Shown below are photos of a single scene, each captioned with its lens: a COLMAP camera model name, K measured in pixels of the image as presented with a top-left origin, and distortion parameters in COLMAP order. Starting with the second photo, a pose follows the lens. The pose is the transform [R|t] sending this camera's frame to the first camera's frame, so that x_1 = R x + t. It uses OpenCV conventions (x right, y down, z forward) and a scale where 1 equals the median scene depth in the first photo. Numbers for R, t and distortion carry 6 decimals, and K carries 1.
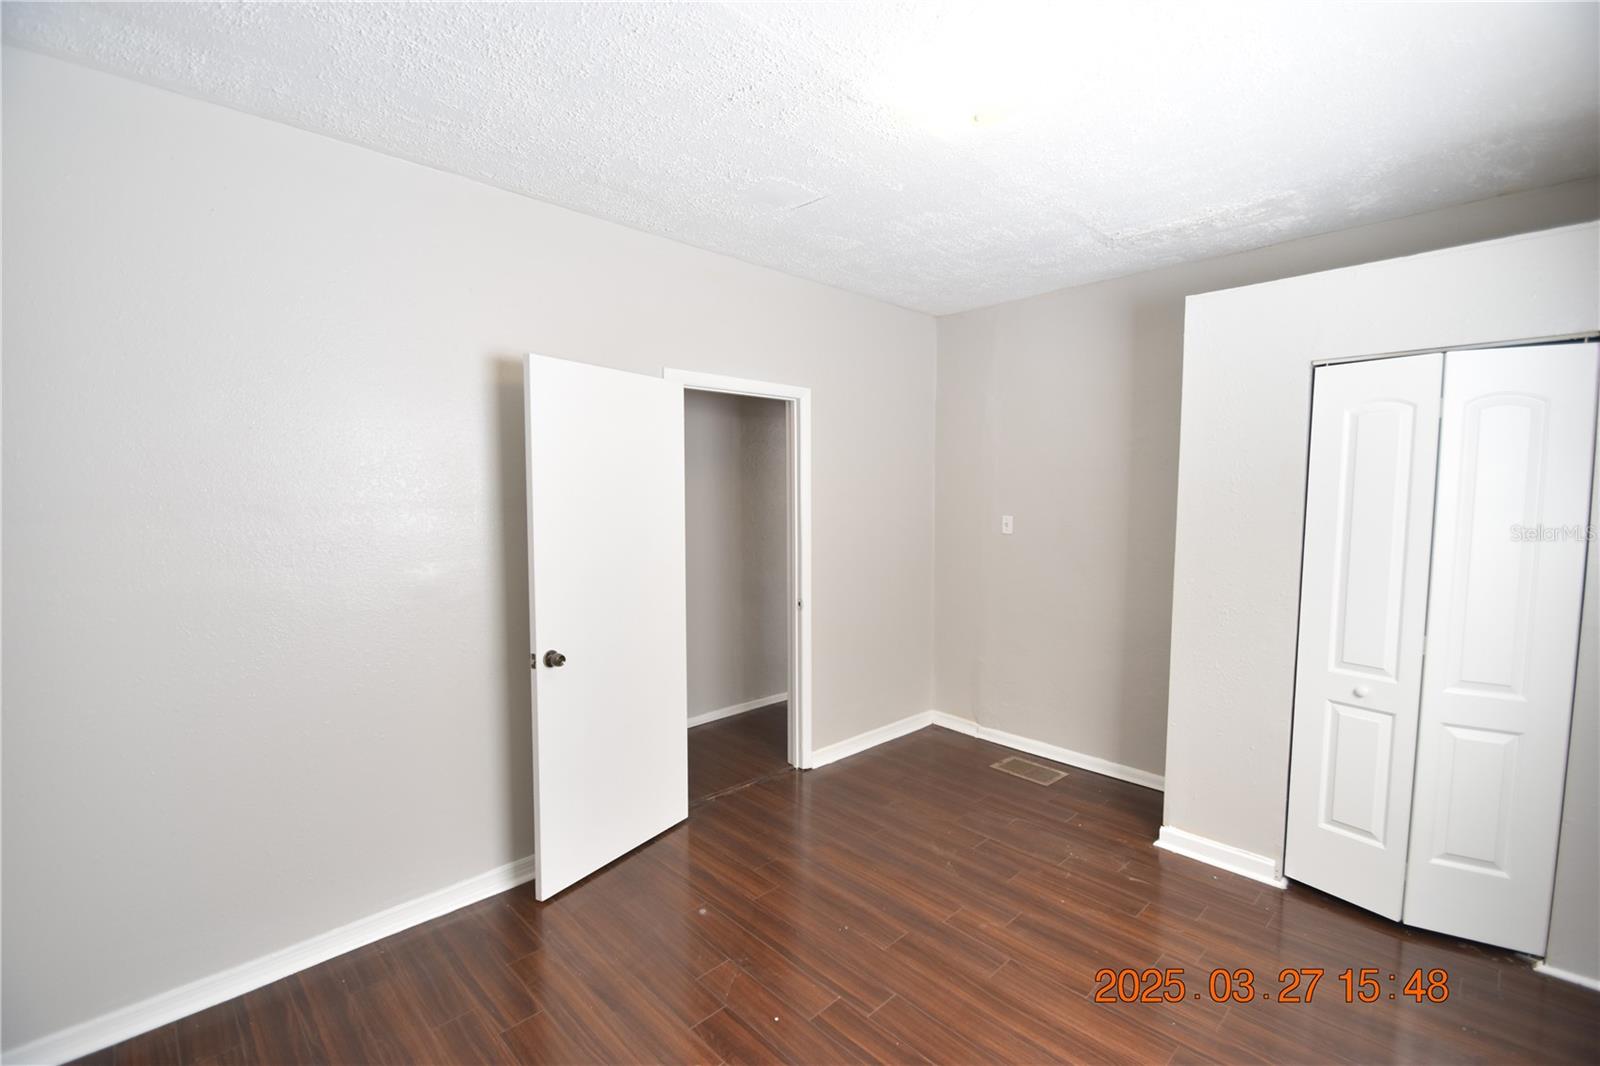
lens RADIAL K [[720.1, 0, 809.7], [0, 720.1, 539.5], [0, 0, 1]] dist [0.032769, -0.023101]
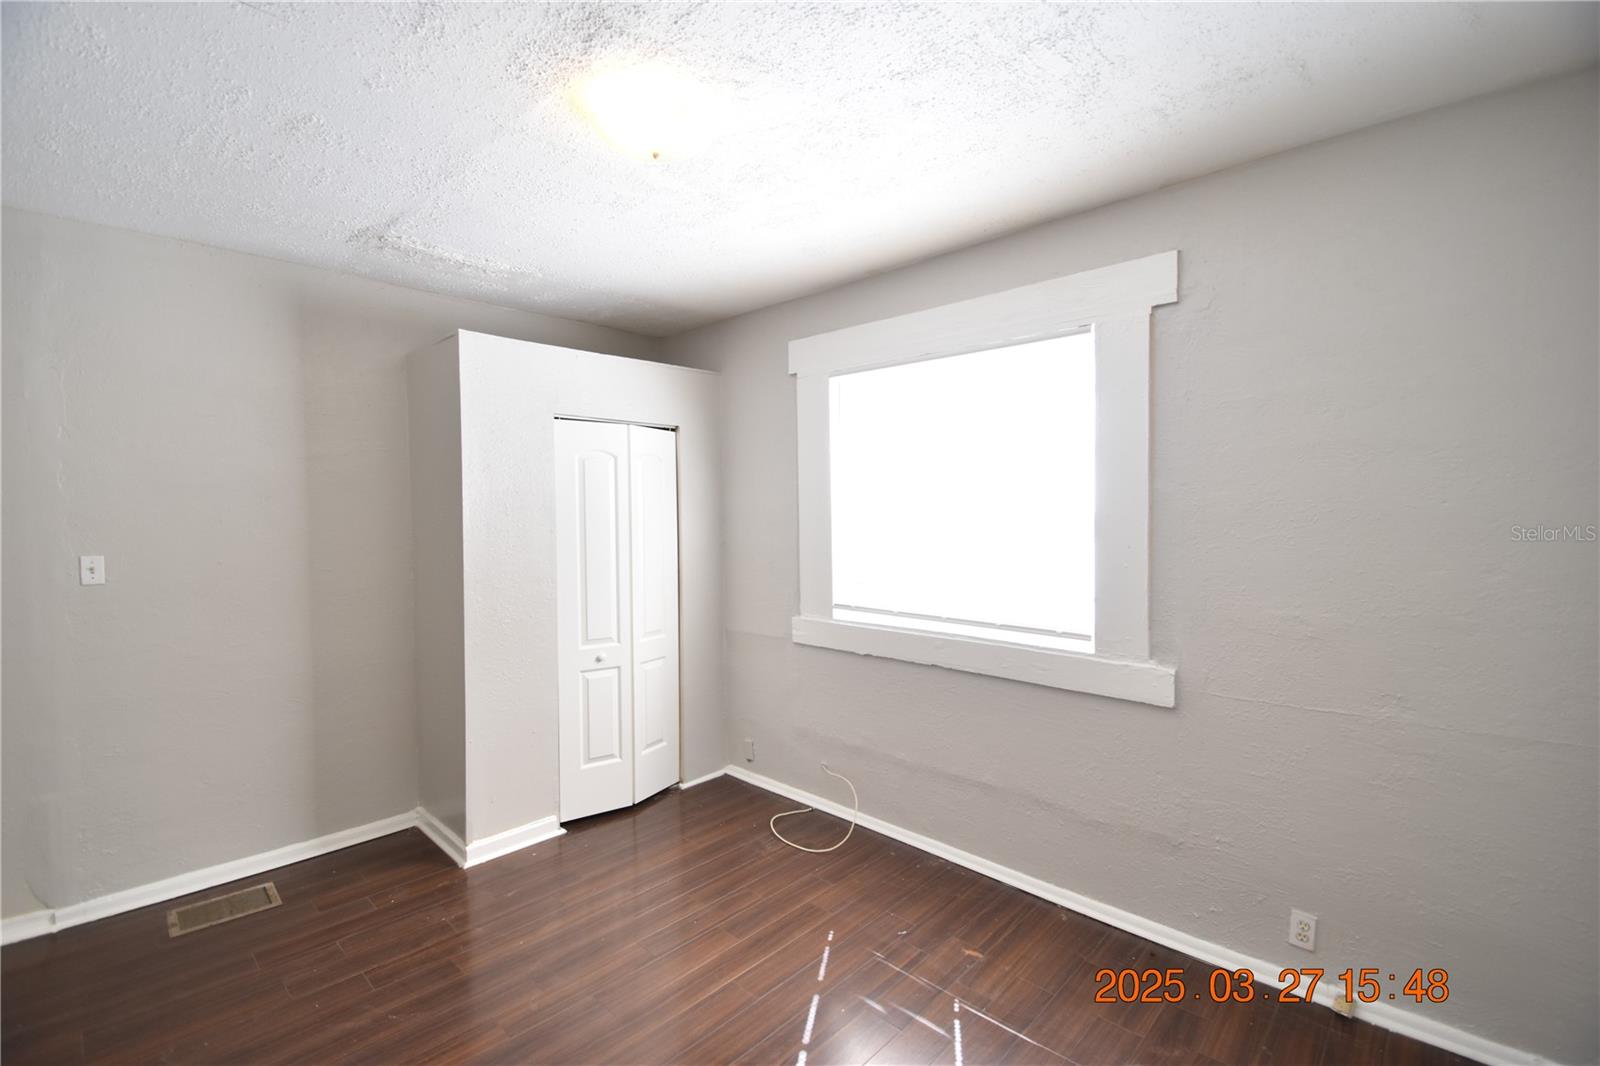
lens RADIAL K [[702.5, 0, 796.3], [0, 702.5, 540.1], [0, 0, 1]] dist [0.022842, -0.021289]
pose [[-0.038522, -0.036364, 0.998596, -0.538128], [0.073831, 0.996503, 0.039136, -0.036689], [-0.996527, 0.075235, -0.035703, 0.593547]]
